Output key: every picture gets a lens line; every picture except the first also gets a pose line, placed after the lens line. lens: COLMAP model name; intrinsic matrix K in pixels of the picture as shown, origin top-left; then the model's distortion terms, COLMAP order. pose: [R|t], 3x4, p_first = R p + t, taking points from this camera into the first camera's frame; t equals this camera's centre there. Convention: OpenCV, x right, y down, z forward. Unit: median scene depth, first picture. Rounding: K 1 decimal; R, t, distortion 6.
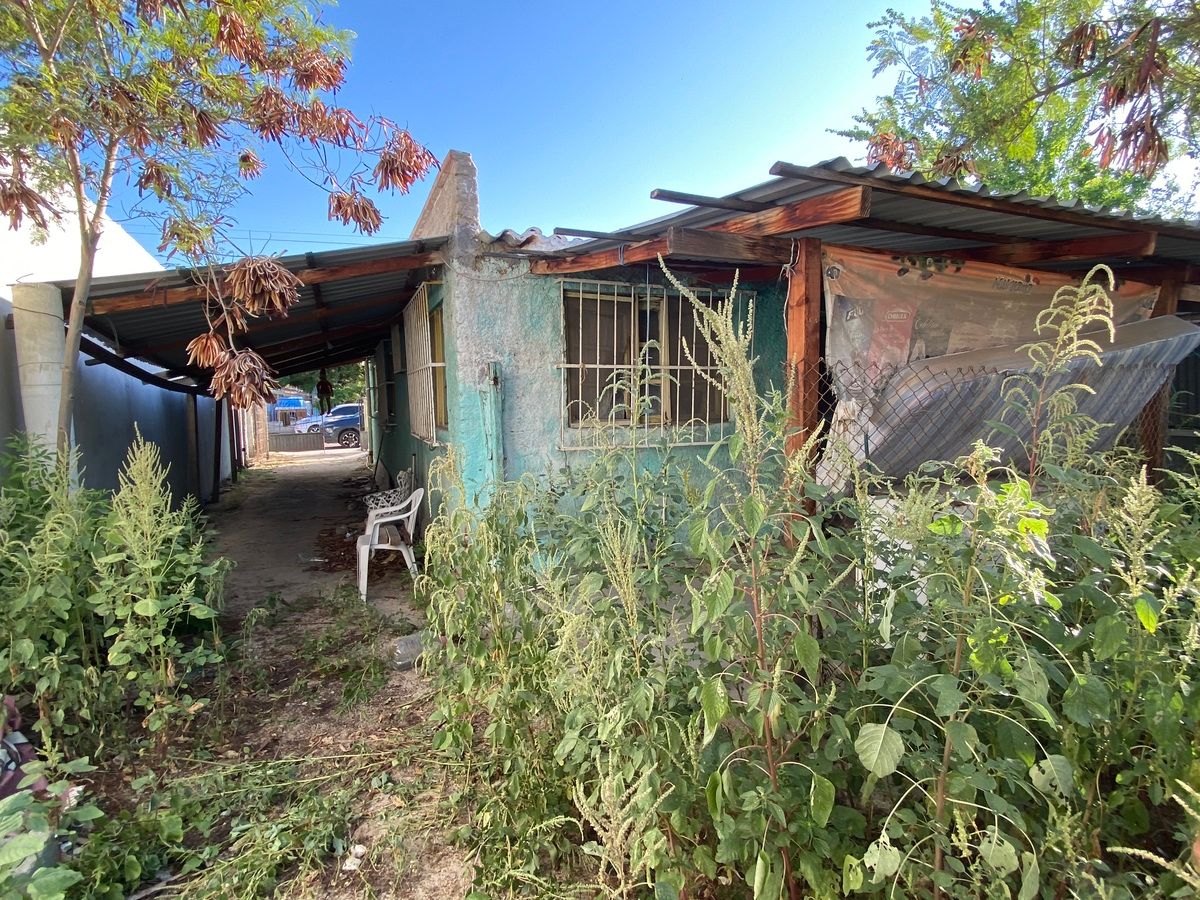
lens RADIAL K [[628.1, 0, 594.7], [0, 628.1, 444.8], [0, 0, 1]] dist [0.027624, -0.035933]
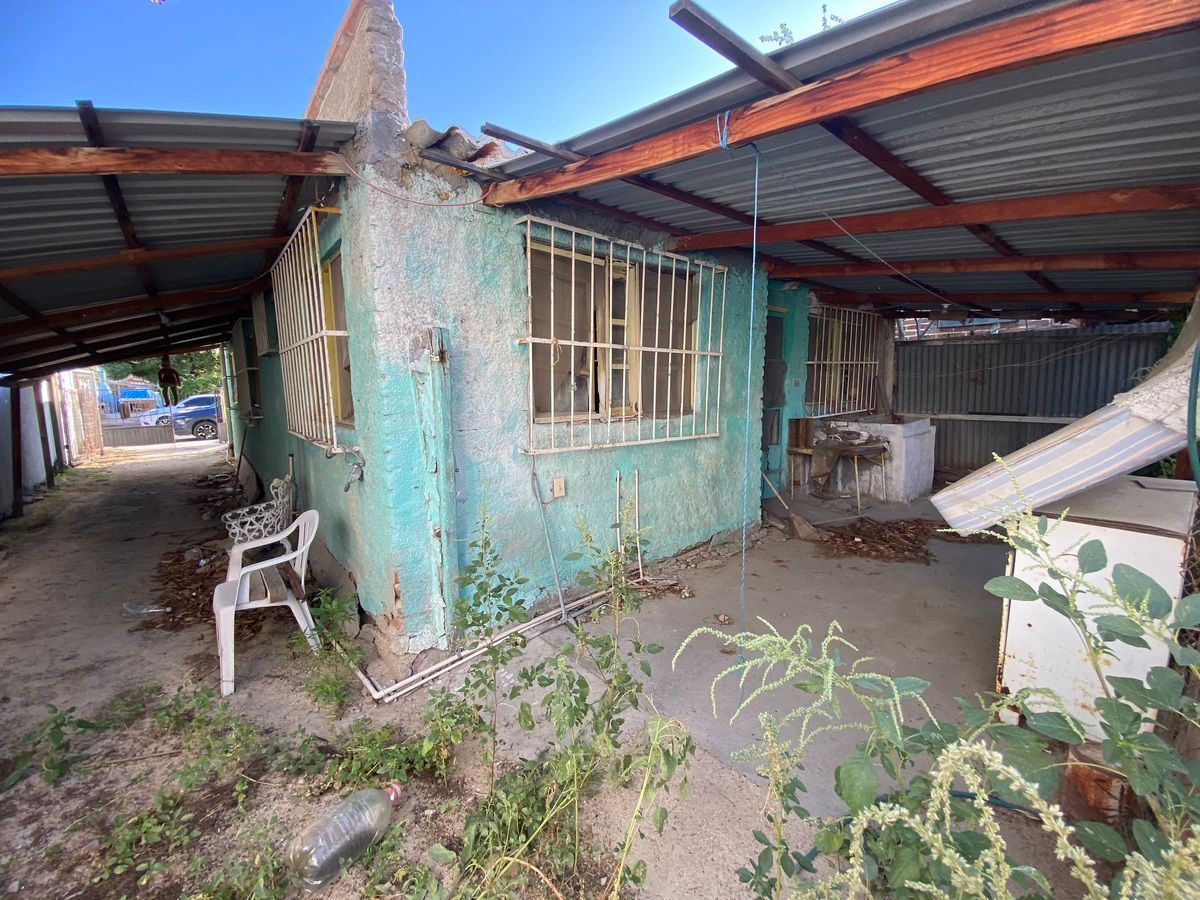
lens RADIAL K [[487.1, 0, 600.0], [0, 487.1, 450.0], [0, 0, 1]] dist [0.001506, -0.015321]
pose [[0.952859, -0.029030, 0.302021, -0.135756], [0.015427, 0.998760, 0.047326, -0.020903], [-0.303021, -0.040436, 0.952126, 0.392696]]
